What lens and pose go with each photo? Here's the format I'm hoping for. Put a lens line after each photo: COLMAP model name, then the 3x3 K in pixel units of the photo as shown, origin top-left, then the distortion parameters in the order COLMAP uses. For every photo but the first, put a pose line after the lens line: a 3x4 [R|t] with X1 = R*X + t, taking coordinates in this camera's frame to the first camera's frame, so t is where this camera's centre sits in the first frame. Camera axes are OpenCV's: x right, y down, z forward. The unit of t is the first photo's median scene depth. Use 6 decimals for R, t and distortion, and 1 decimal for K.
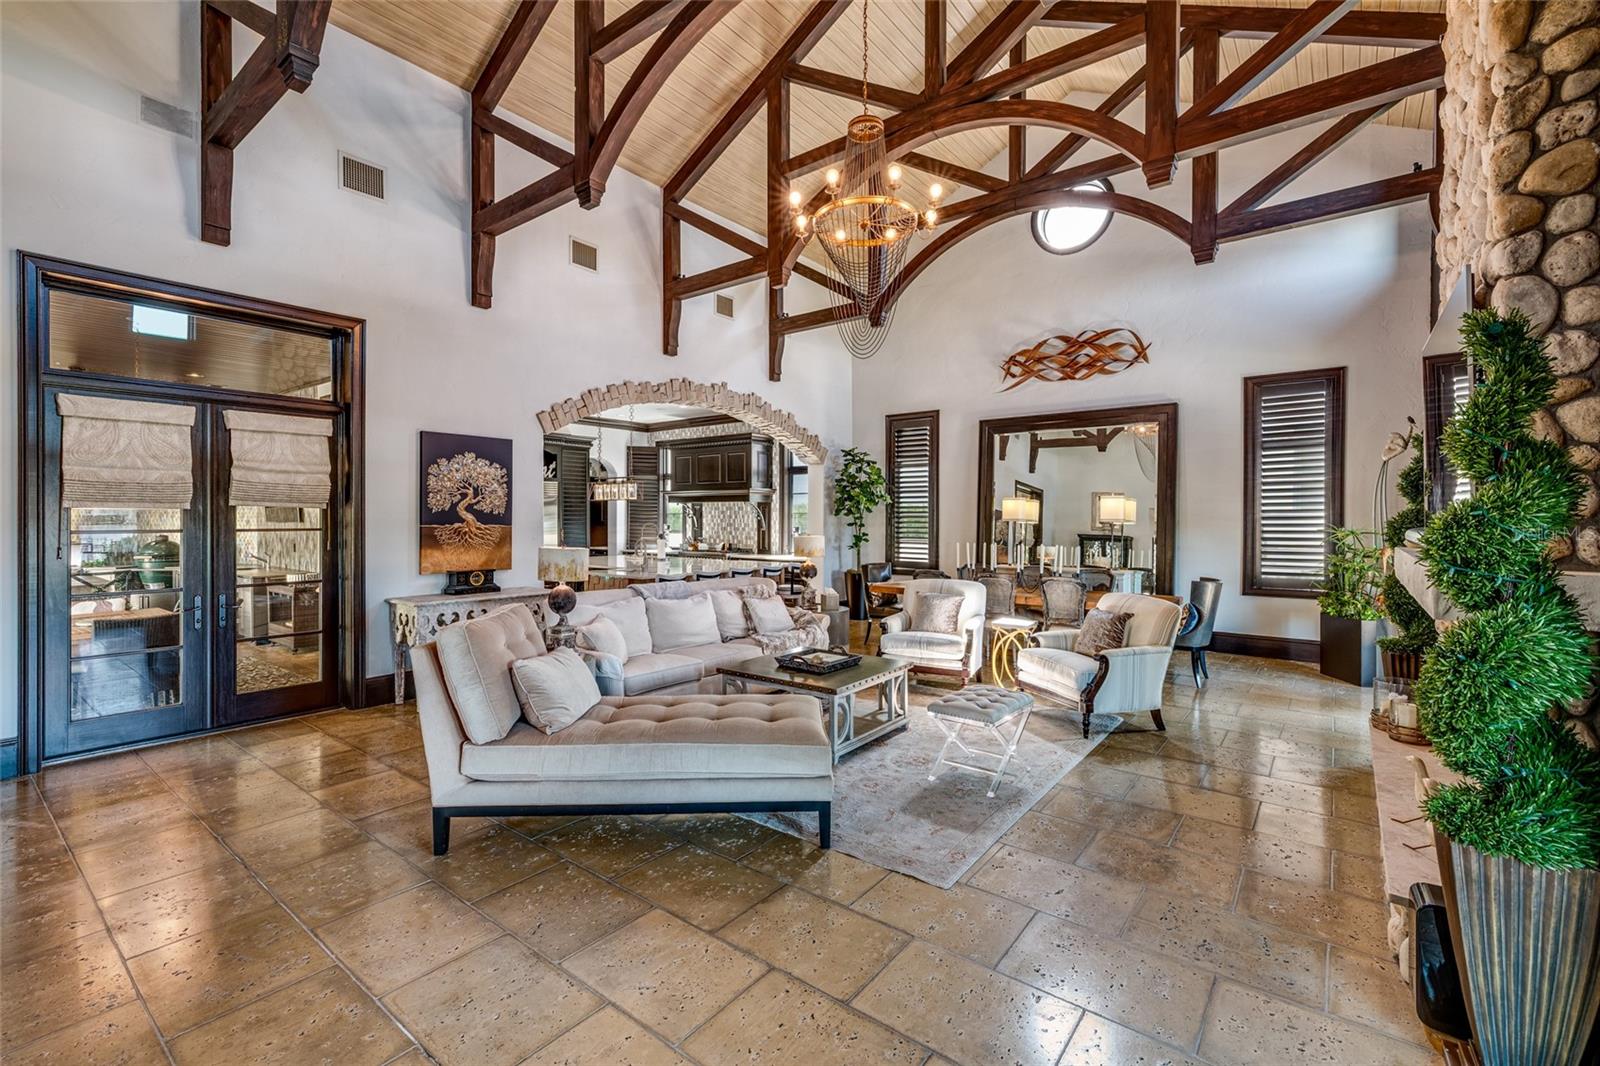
lens RADIAL K [[688.8, 0, 802.2], [0, 688.8, 526.6], [0, 0, 1]] dist [0.001444, 0.000591]
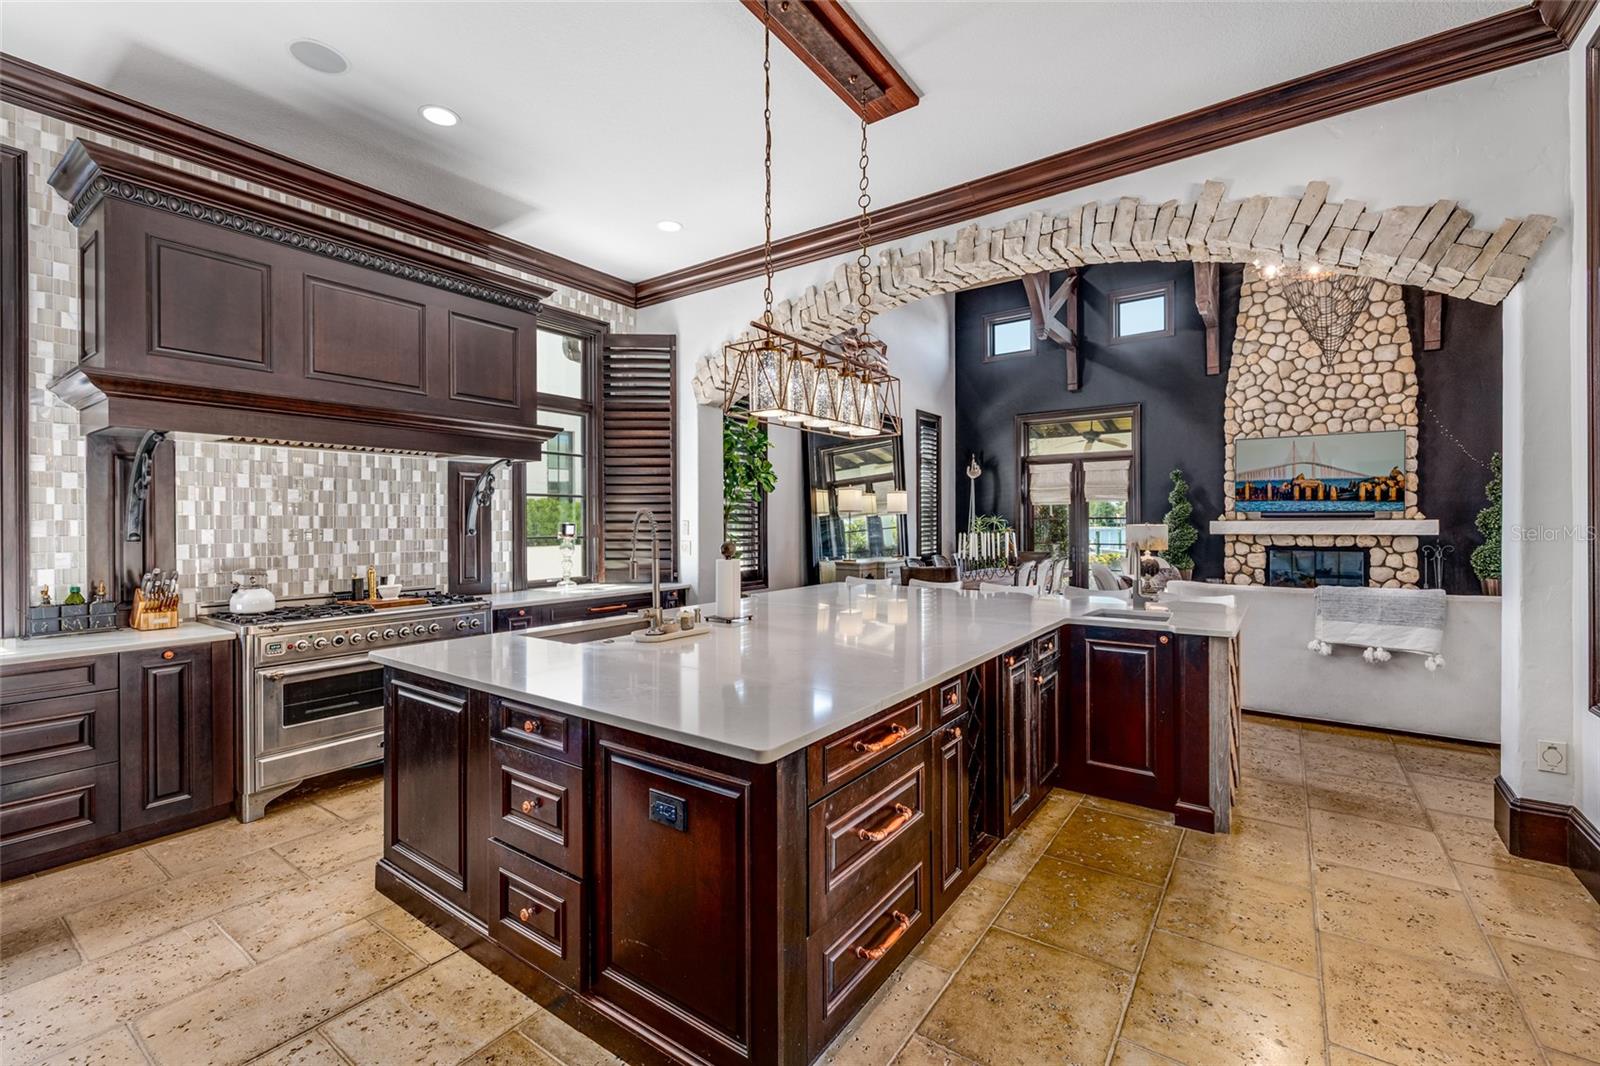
lens RADIAL K [[675.7, 0, 800.7], [0, 675.7, 525.3], [0, 0, 1]] dist [0.000535, 0.000586]
pose [[-0.042457, -0.009535, 0.999053, -0.454107], [0.013387, 0.999859, 0.010111, -0.001588], [-0.999009, 0.013804, -0.042323, 0.840777]]
